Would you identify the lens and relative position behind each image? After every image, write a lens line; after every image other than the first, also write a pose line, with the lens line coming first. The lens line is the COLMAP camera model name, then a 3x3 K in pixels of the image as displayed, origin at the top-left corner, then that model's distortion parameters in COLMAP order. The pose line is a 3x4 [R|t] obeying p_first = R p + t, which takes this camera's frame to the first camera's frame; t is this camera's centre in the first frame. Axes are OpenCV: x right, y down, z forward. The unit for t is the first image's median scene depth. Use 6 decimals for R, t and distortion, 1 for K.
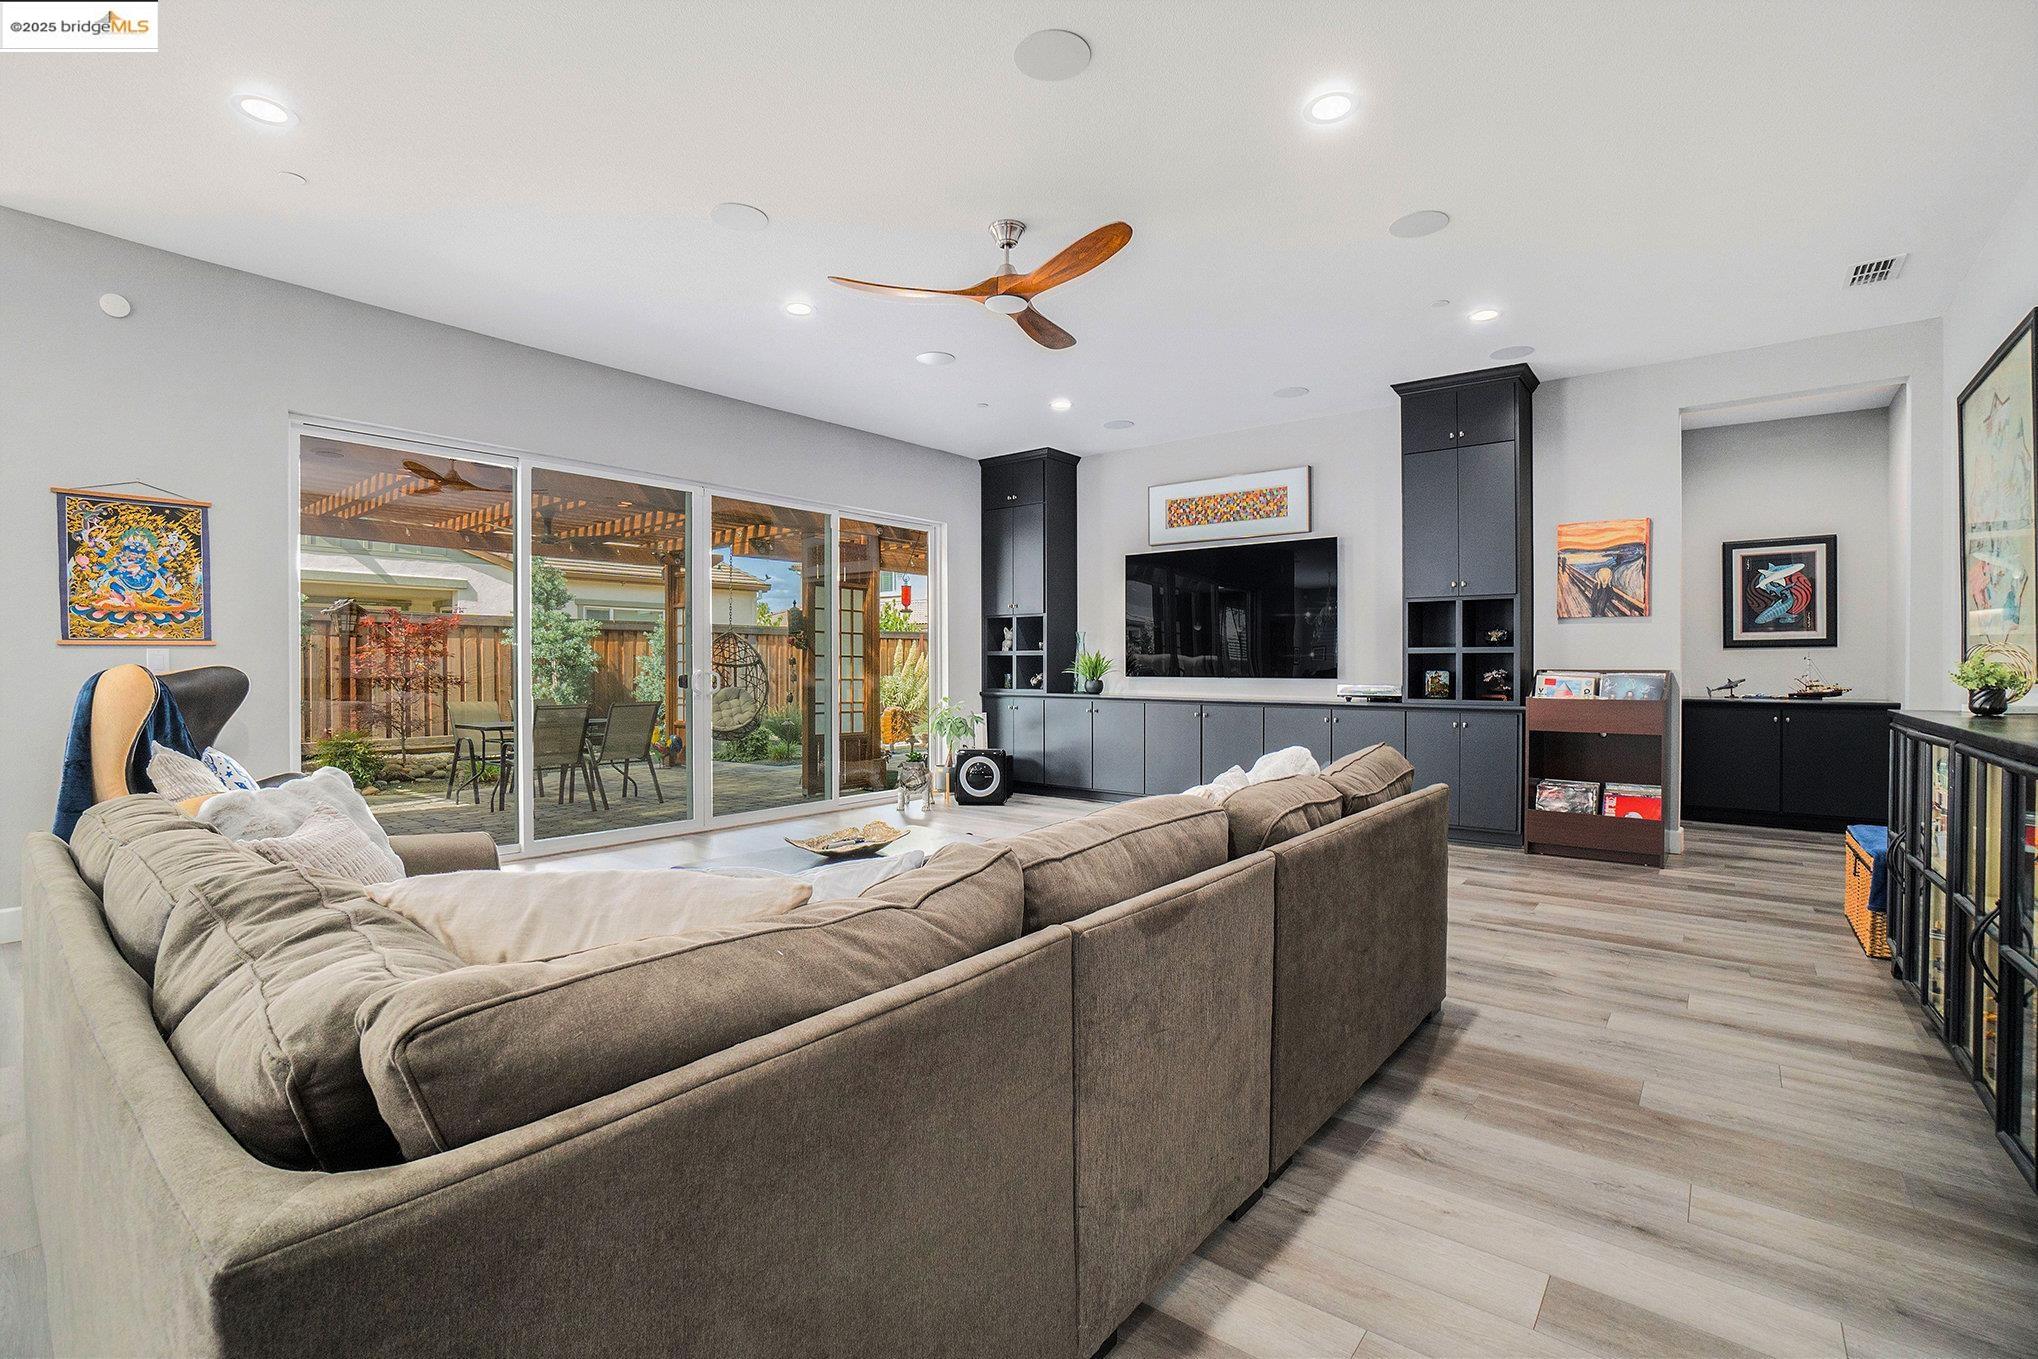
lens RADIAL K [[919.4, 0, 998.7], [0, 919.4, 680.4], [0, 0, 1]] dist [-0.013090, 0.003307]
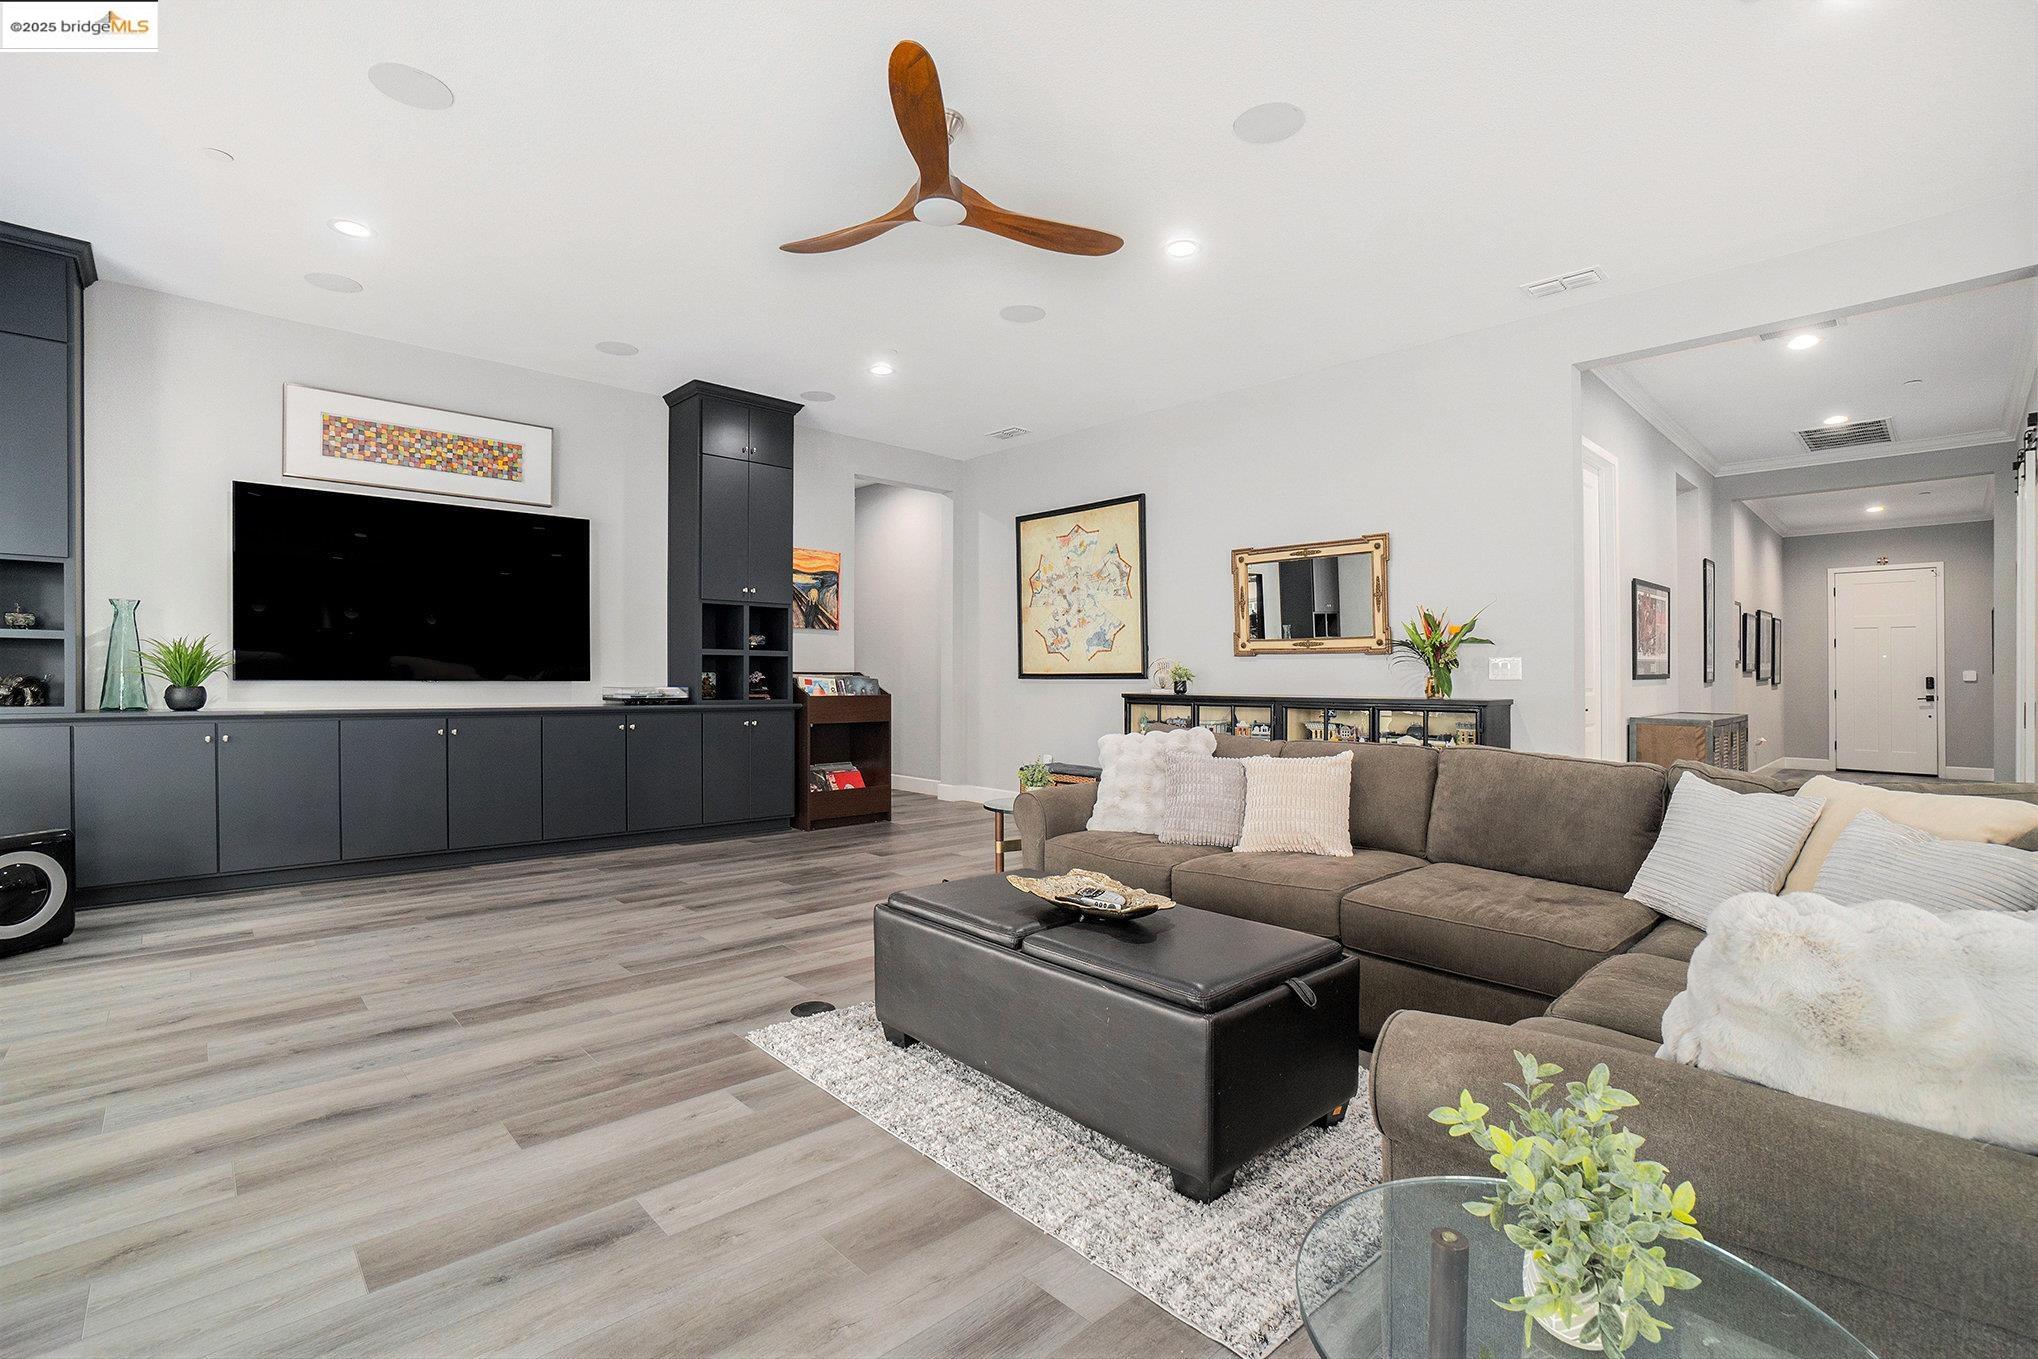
lens RADIAL K [[919.4, 0, 1017.8], [0, 919.4, 670.9], [0, 0, 1]] dist [-0.013090, 0.003307]
pose [[0.161706, 0.003338, 0.986833, -0.434336], [0.008193, 0.999955, -0.004725, -0.004189], [-0.986805, 0.008849, 0.161671, 0.458099]]
